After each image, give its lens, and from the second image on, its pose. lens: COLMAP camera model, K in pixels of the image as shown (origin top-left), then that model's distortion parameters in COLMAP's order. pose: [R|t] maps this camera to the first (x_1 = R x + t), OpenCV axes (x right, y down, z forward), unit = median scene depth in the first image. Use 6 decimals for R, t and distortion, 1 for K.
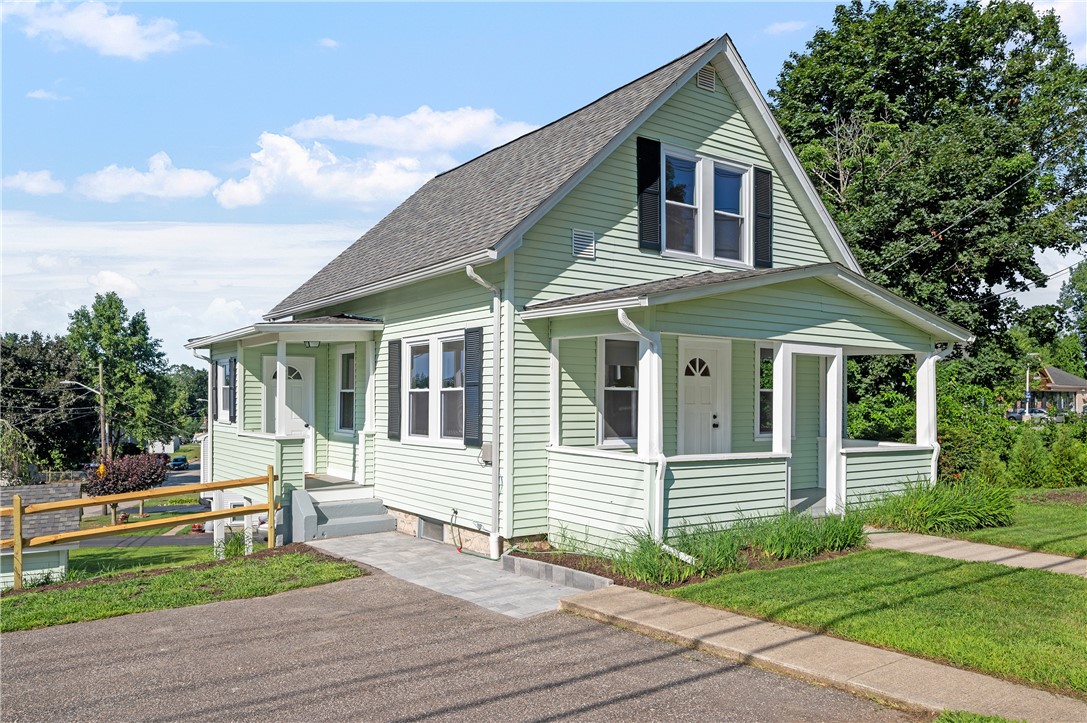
lens RADIAL K [[800.6, 0, 551.6], [0, 800.6, 409.4], [0, 0, 1]] dist [-0.025760, -0.001069]
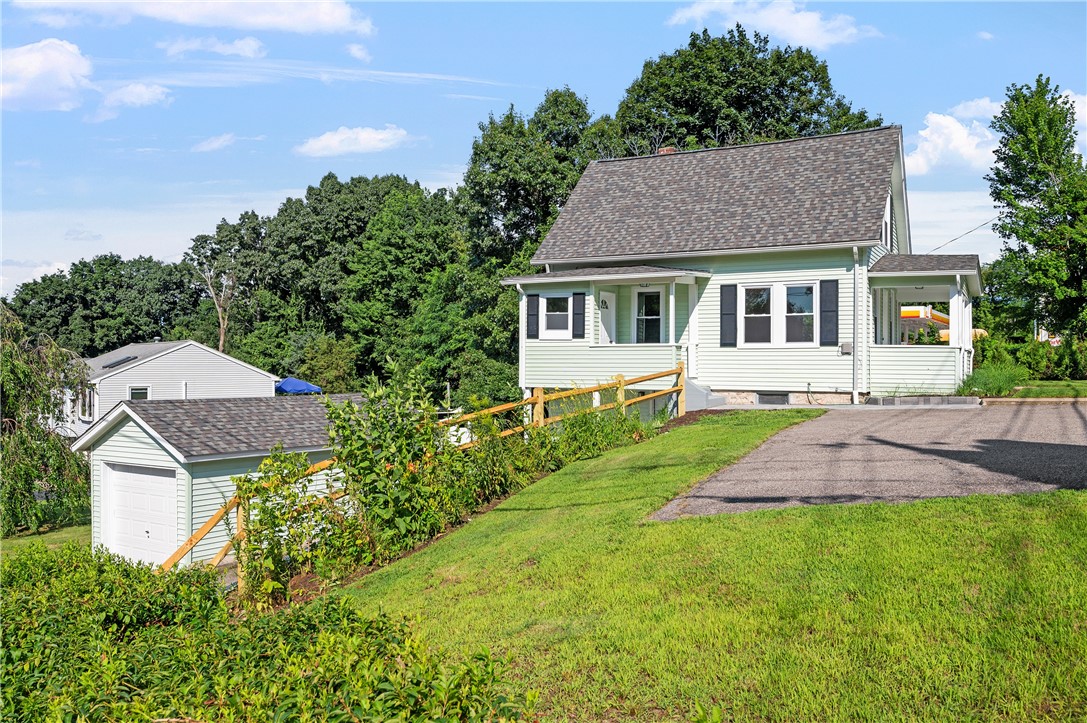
lens RADIAL K [[866.5, 0, 554.2], [0, 866.5, 378.5], [0, 0, 1]] dist [-0.024640, 0.007112]
pose [[0.889421, -0.013661, 0.456886, -1.337674], [0.008349, 0.999872, 0.013643, 0.077094], [-0.457013, -0.008320, 0.889421, -0.387004]]
